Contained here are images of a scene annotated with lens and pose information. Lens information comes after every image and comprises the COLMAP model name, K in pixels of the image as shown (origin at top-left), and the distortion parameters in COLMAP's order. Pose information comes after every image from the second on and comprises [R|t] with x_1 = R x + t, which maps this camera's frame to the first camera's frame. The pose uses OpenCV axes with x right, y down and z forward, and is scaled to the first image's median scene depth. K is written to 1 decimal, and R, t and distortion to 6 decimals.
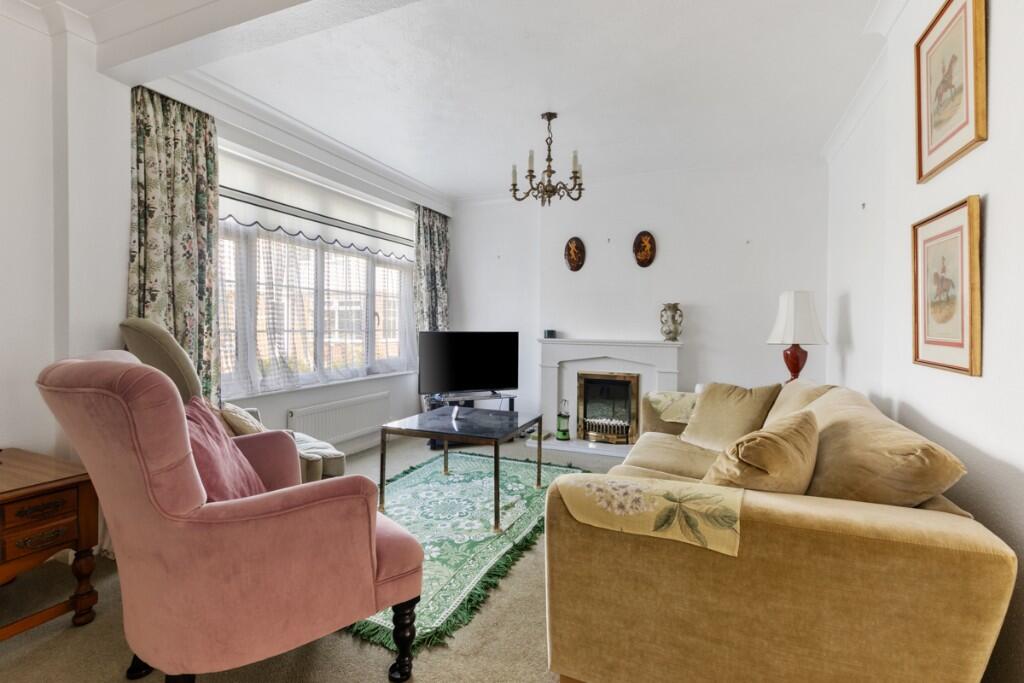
lens RADIAL K [[471.3, 0, 510.3], [0, 471.3, 330.6], [0, 0, 1]] dist [0.004314, -0.000581]
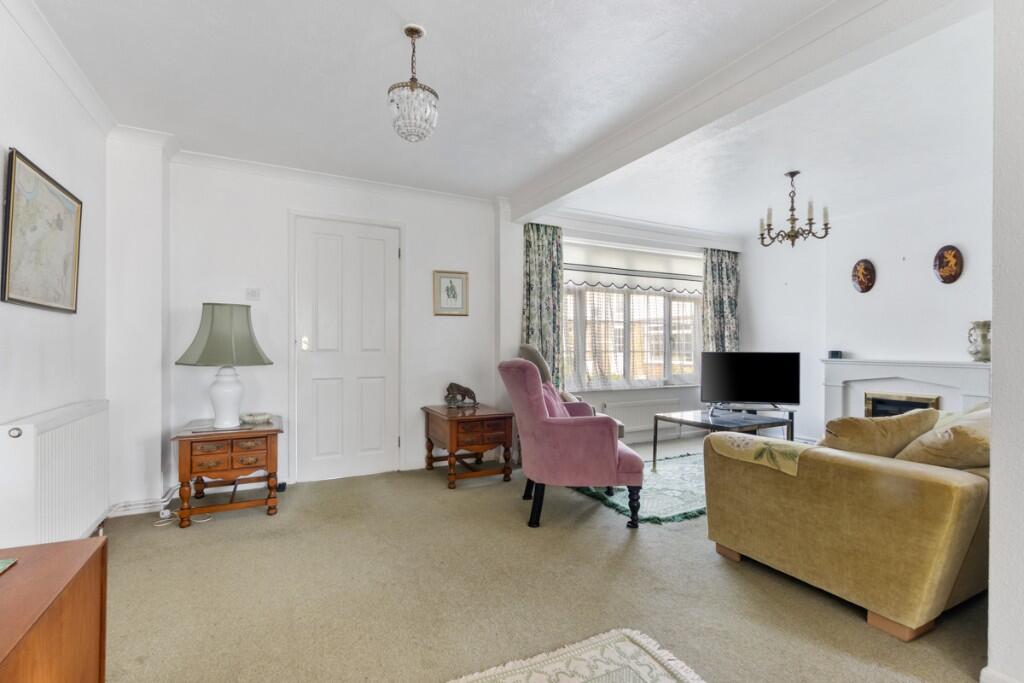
lens RADIAL K [[471.3, 0, 509.6], [0, 471.3, 342.5], [0, 0, 1]] dist [0.004314, -0.000581]
pose [[0.765232, -0.012597, -0.643631, 0.310615], [-0.002416, 0.999745, -0.022438, 0.008954], [0.643750, 0.018725, 0.765007, -0.401895]]
